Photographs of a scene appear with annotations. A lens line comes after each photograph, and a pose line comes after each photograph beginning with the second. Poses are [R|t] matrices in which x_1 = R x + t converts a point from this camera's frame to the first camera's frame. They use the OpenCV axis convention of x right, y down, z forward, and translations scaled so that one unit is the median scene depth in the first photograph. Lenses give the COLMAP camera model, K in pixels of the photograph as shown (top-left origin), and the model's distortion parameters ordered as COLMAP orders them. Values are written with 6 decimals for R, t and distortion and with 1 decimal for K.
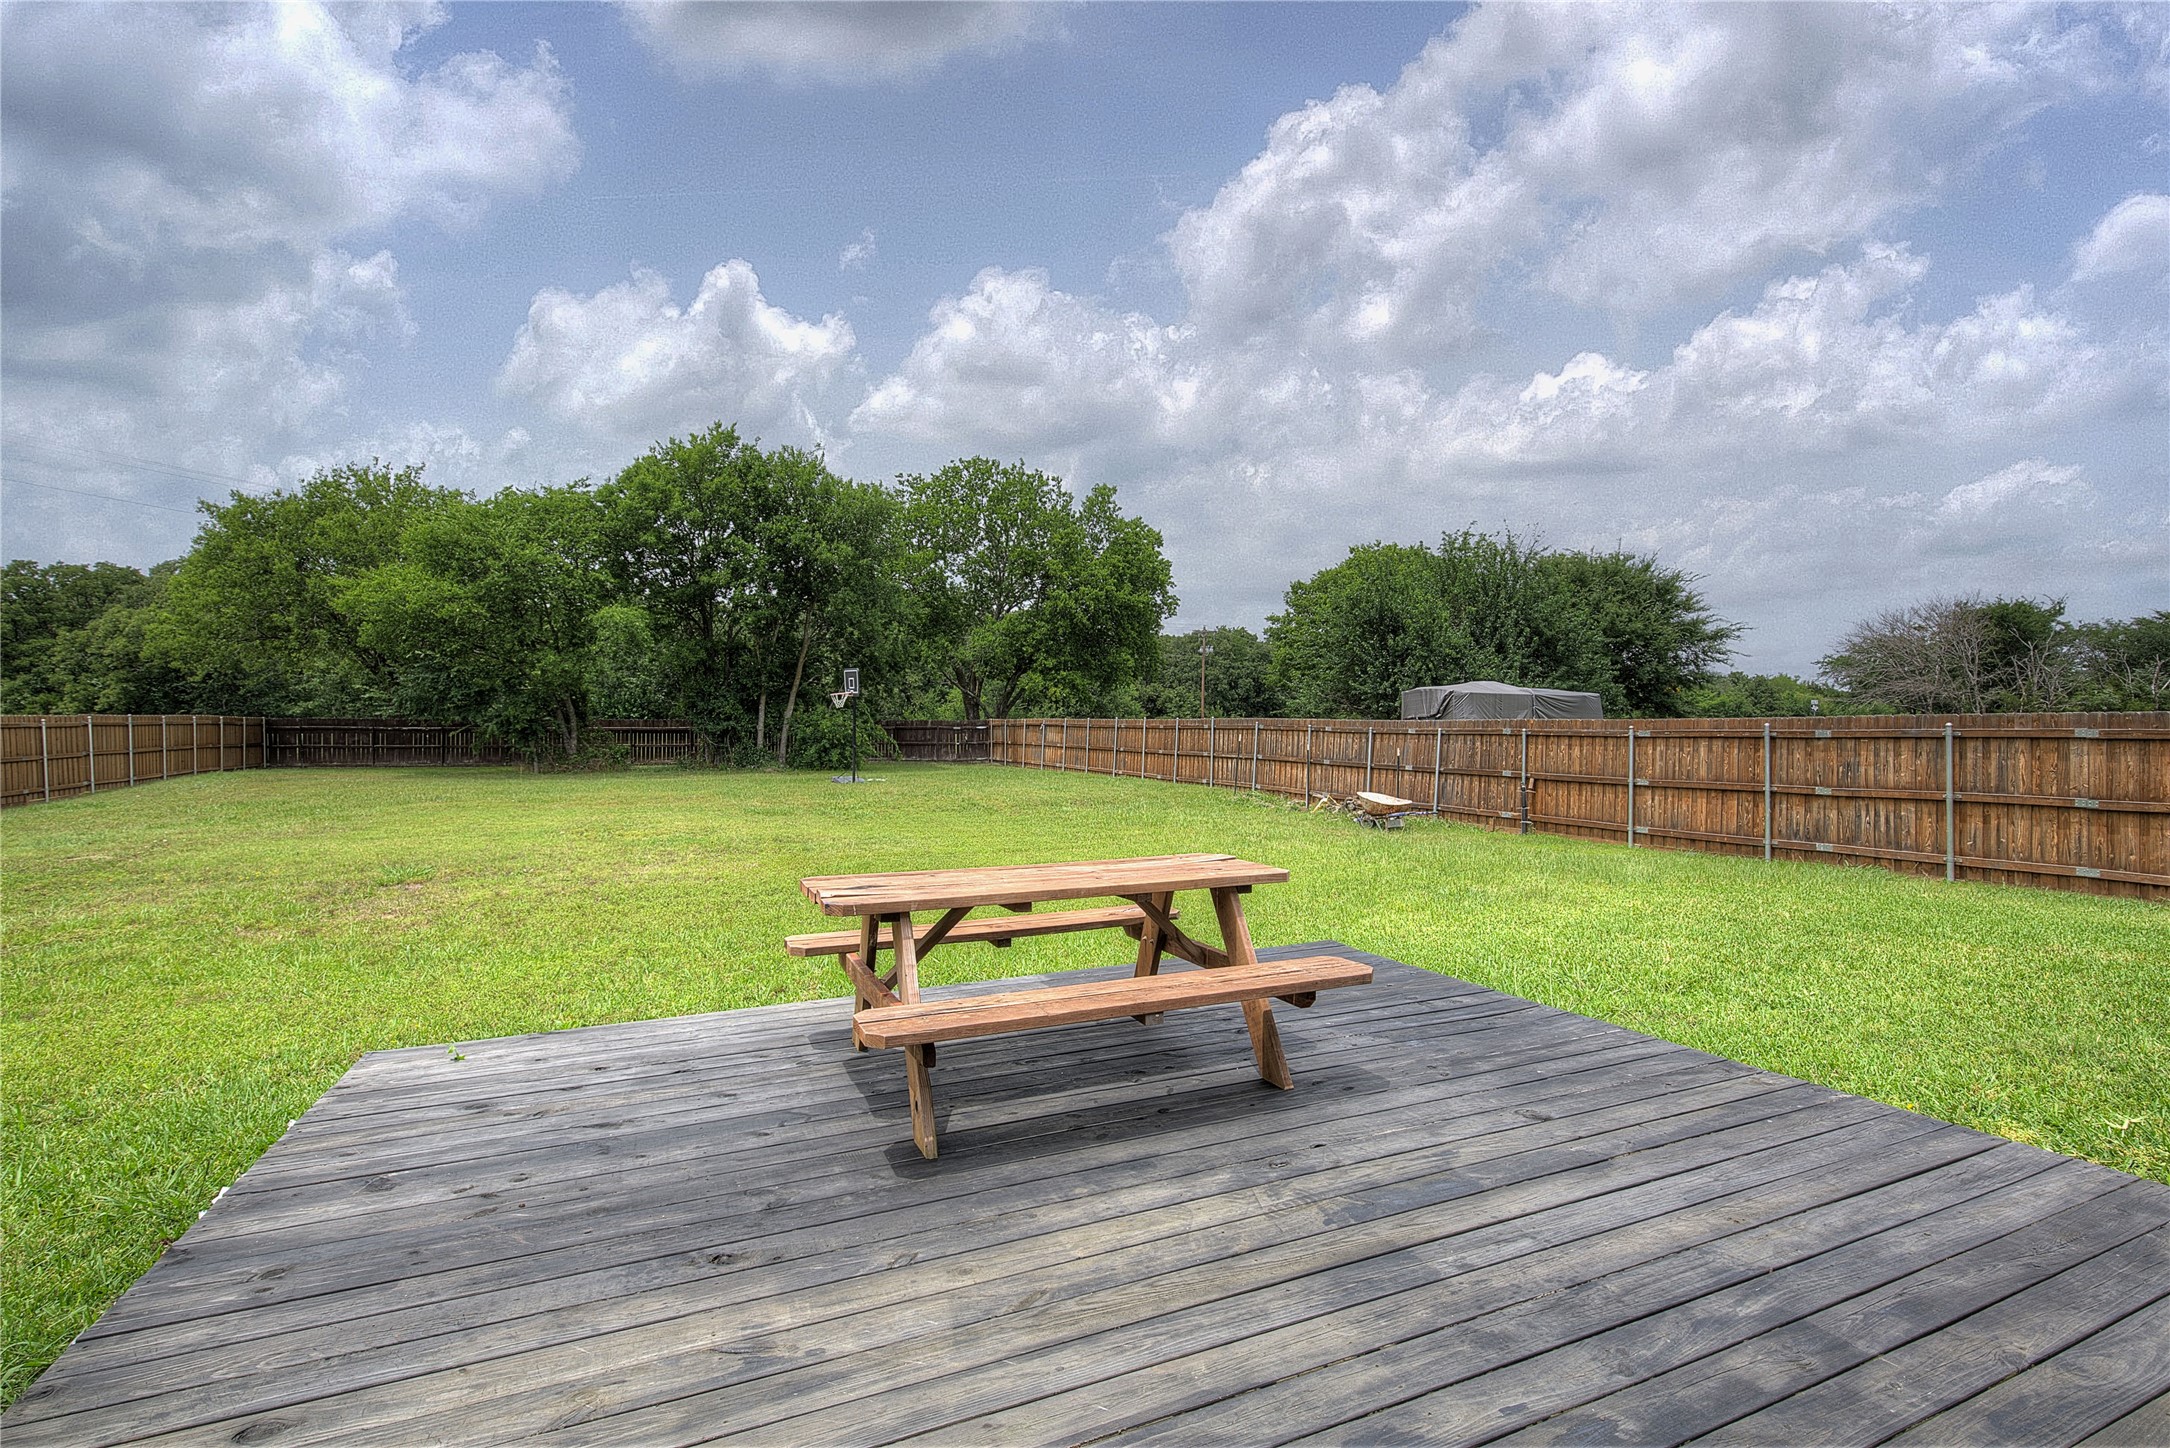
lens RADIAL K [[986.0, 0, 1084.0], [0, 986.0, 730.9], [0, 0, 1]] dist [0.000721, 0.000439]
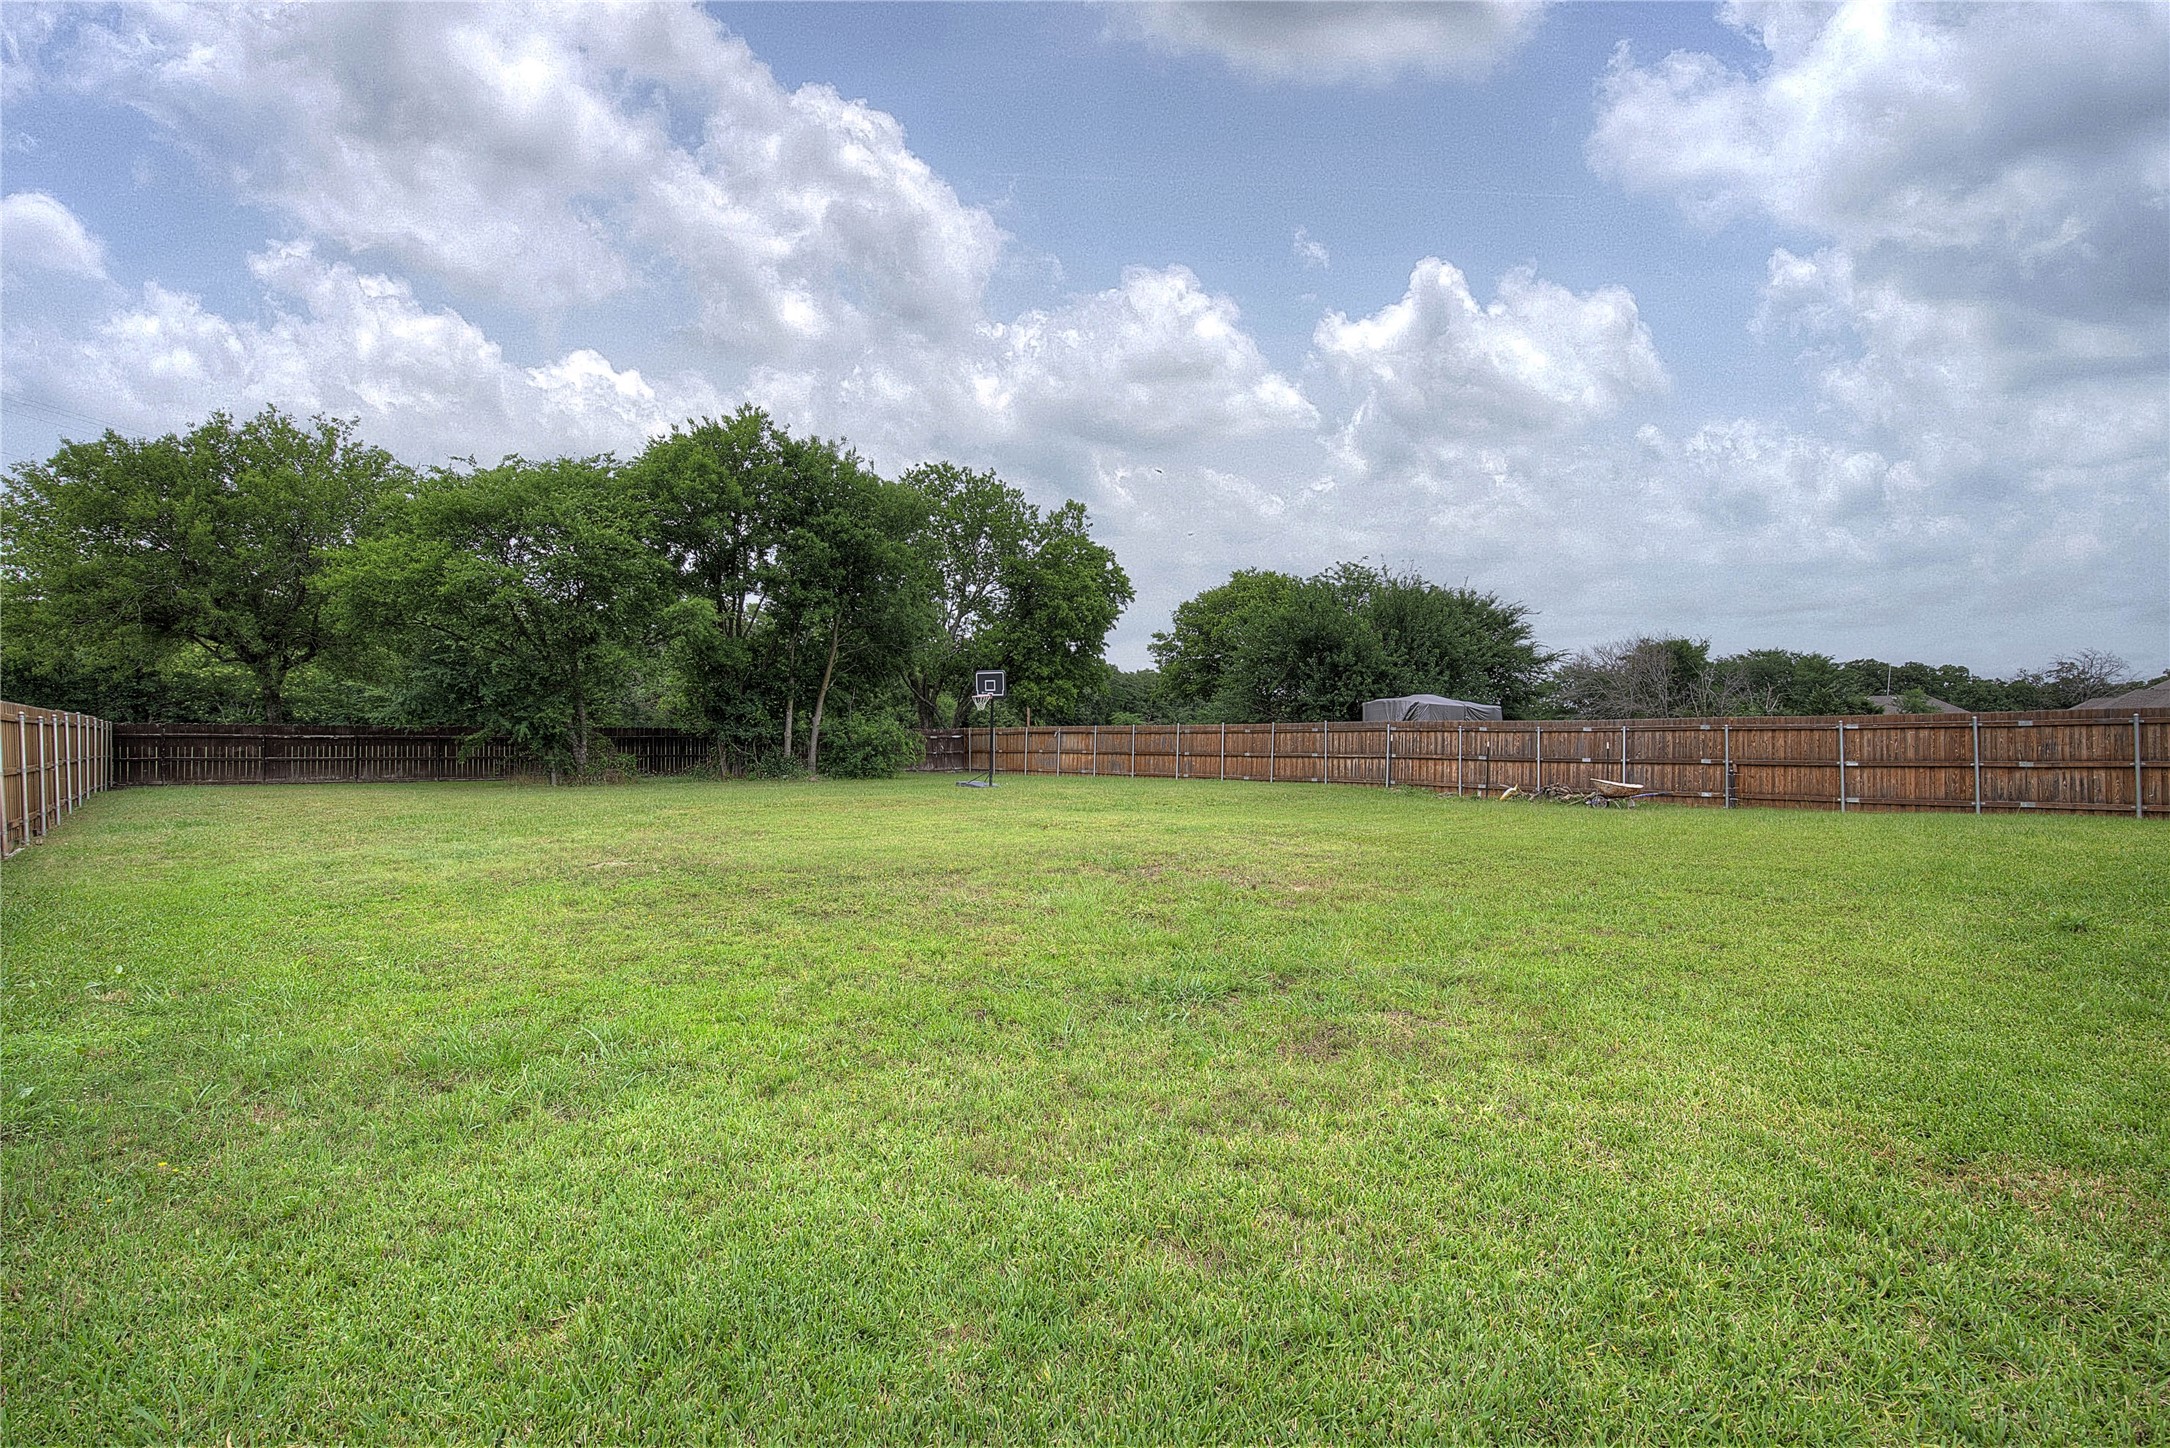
lens RADIAL K [[986.0, 0, 1066.6], [0, 986.0, 736.1], [0, 0, 1]] dist [0.000721, 0.000439]
pose [[0.952348, -0.002092, 0.305006, -0.369176], [0.006290, 0.999899, -0.012783, 0.011934], [-0.304948, 0.014092, 0.952265, 0.032457]]
